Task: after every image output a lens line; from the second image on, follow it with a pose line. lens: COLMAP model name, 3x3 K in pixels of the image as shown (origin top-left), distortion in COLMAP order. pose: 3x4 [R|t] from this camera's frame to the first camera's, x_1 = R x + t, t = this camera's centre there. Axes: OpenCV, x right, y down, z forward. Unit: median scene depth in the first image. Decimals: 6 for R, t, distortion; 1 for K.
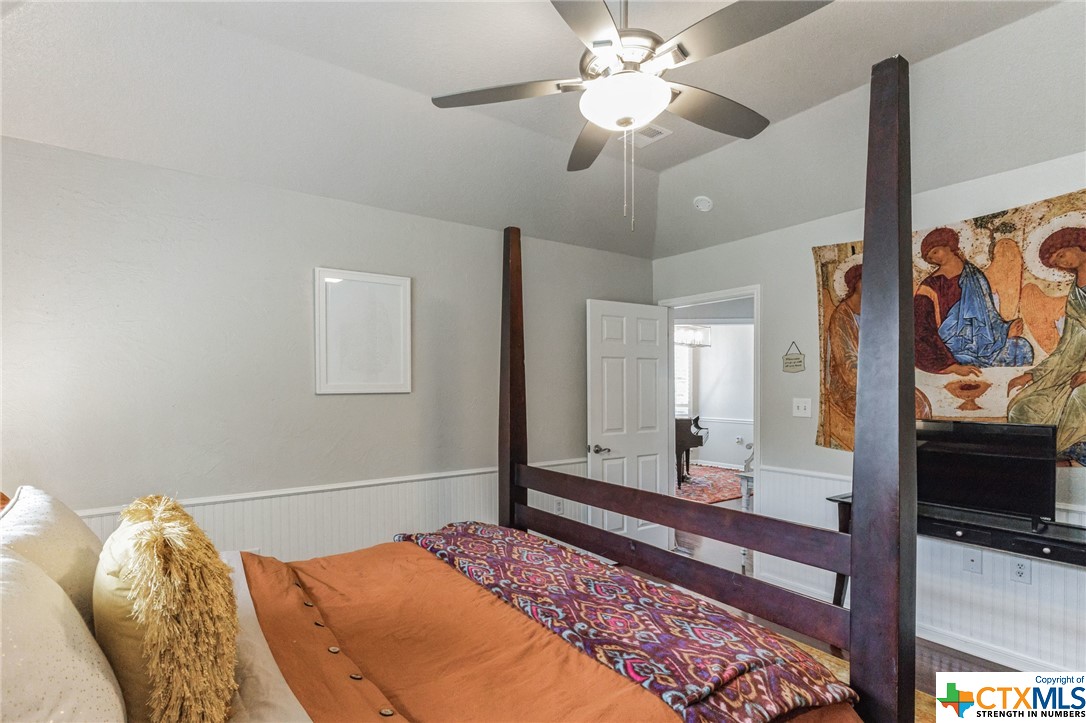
lens RADIAL K [[530.9, 0, 531.0], [0, 530.9, 376.9], [0, 0, 1]] dist [0.001039, 0.000341]
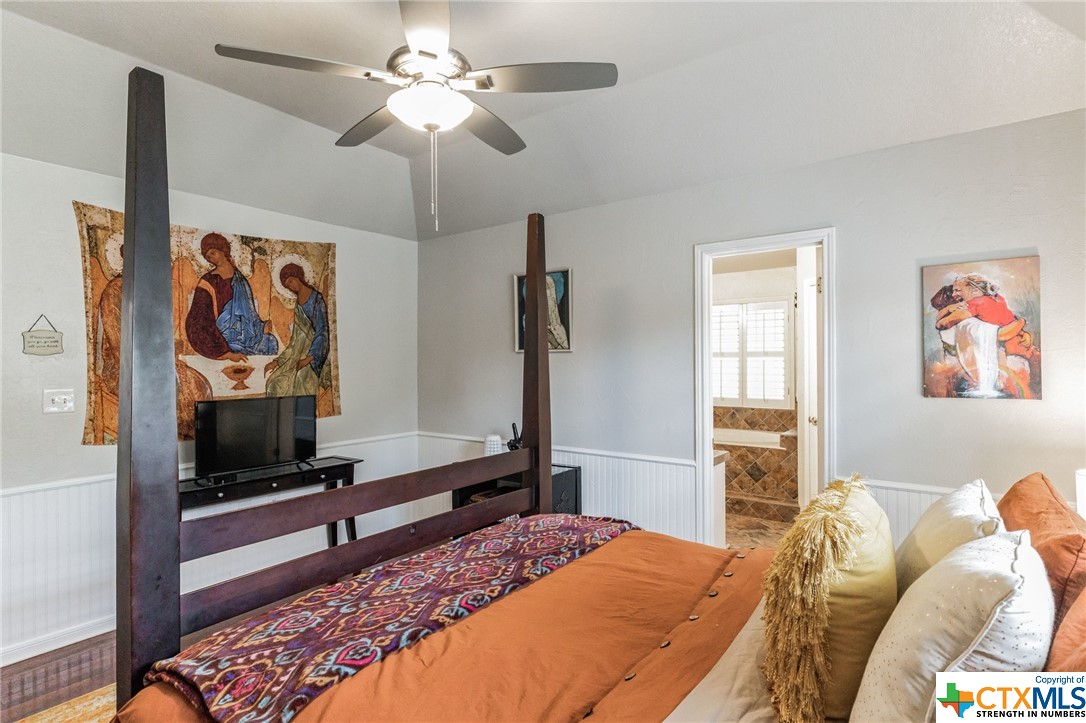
lens RADIAL K [[530.9, 0, 531.0], [0, 530.9, 376.9], [0, 0, 1]] dist [0.001039, 0.000341]
pose [[-0.289405, -0.023258, 0.956924, -0.564999], [-0.007354, 0.999729, 0.022074, 0.000723], [-0.957179, -0.000649, -0.289497, 0.717313]]
